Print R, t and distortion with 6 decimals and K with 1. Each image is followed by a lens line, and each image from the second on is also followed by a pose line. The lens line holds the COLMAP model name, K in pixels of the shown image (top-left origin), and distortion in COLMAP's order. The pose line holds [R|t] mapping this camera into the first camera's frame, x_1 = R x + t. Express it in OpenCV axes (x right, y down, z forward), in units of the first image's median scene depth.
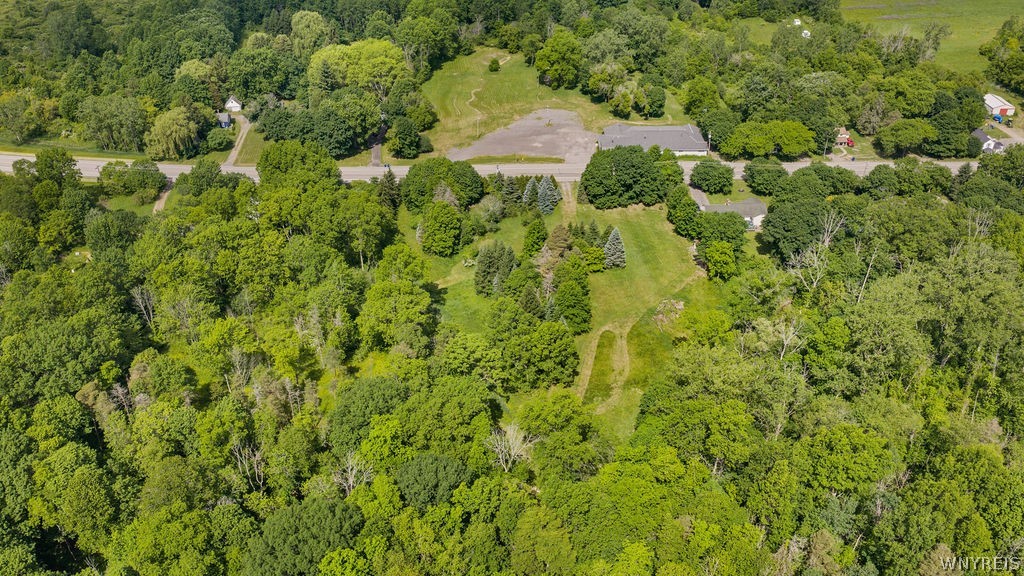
lens RADIAL K [[853.5, 0, 515.2], [0, 853.5, 287.0], [0, 0, 1]] dist [0.028162, -0.057755]
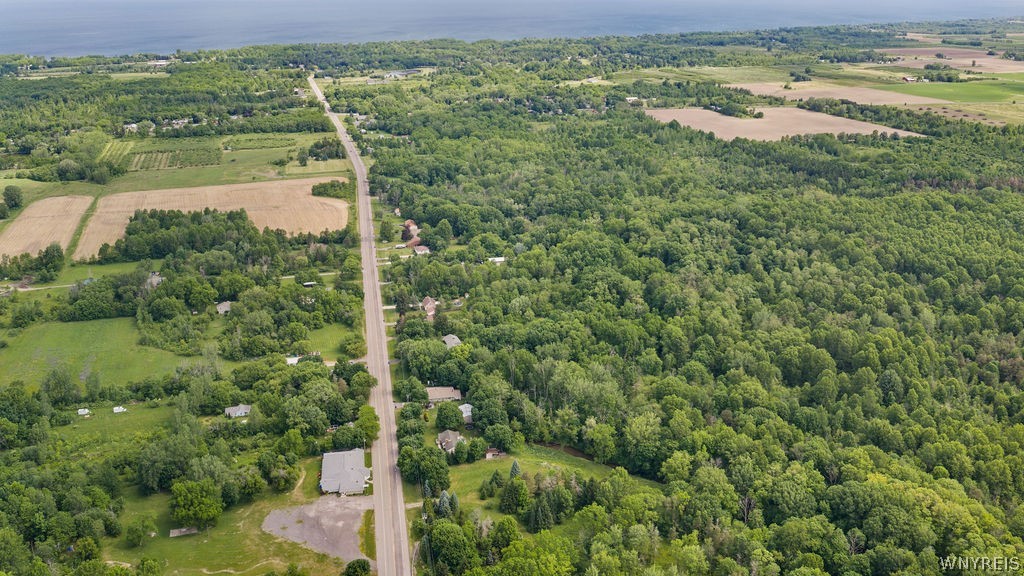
lens RADIAL K [[853.5, 0, 512.7], [0, 853.5, 291.3], [0, 0, 1]] dist [0.028162, -0.057755]
pose [[-0.167197, -0.326394, 0.930329, -1.332588], [0.549230, 0.752801, 0.362818, -0.921195], [-0.818774, 0.571627, 0.053400, 0.668699]]
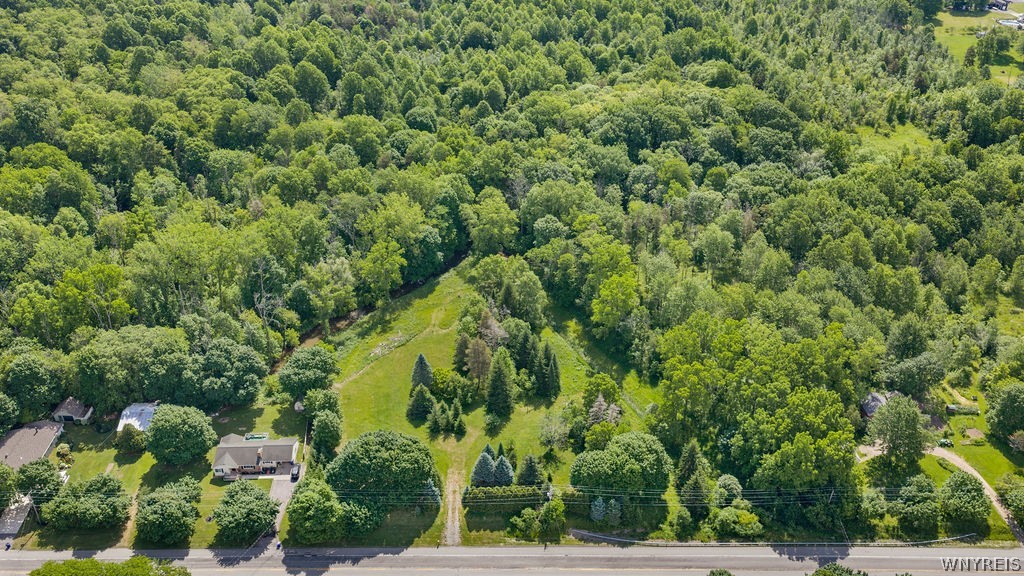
lens RADIAL K [[853.5, 0, 510.7], [0, 853.5, 286.5], [0, 0, 1]] dist [0.028162, -0.057755]
pose [[-0.999952, 0.004907, -0.008427, 0.020244], [-0.005855, 0.388964, 0.921234, -0.958214], [0.007798, 0.921240, -0.388917, 1.238757]]
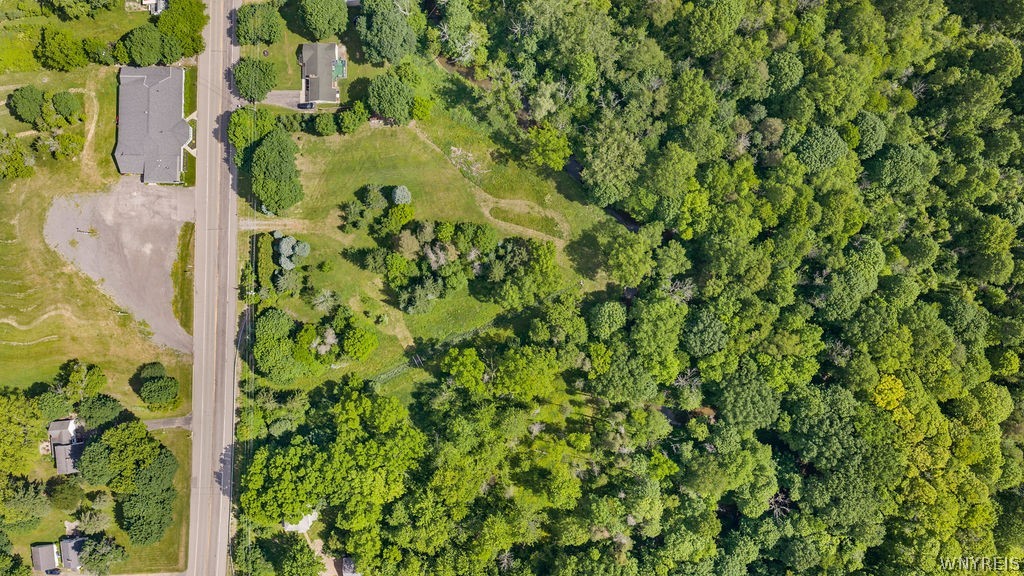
lens RADIAL K [[853.5, 0, 513.1], [0, 853.5, 291.4], [0, 0, 1]] dist [0.028162, -0.057755]
pose [[0.027839, -0.999569, 0.009348, -0.021347], [0.557319, 0.023284, 0.829972, -0.885915], [-0.829831, -0.017896, 0.557727, 0.205979]]
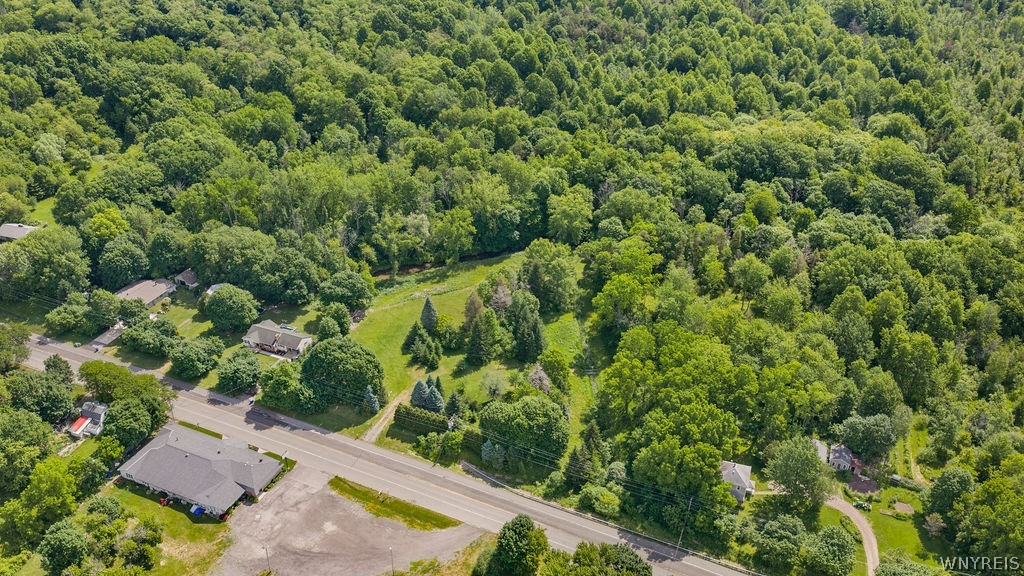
lens RADIAL K [[853.5, 0, 513.0], [0, 853.5, 284.5], [0, 0, 1]] dist [0.028162, -0.057755]
pose [[-0.907705, -0.217320, 0.358948, -0.381528], [0.234822, 0.445857, 0.863754, -1.001109], [-0.347751, 0.868322, -0.353675, 1.279427]]
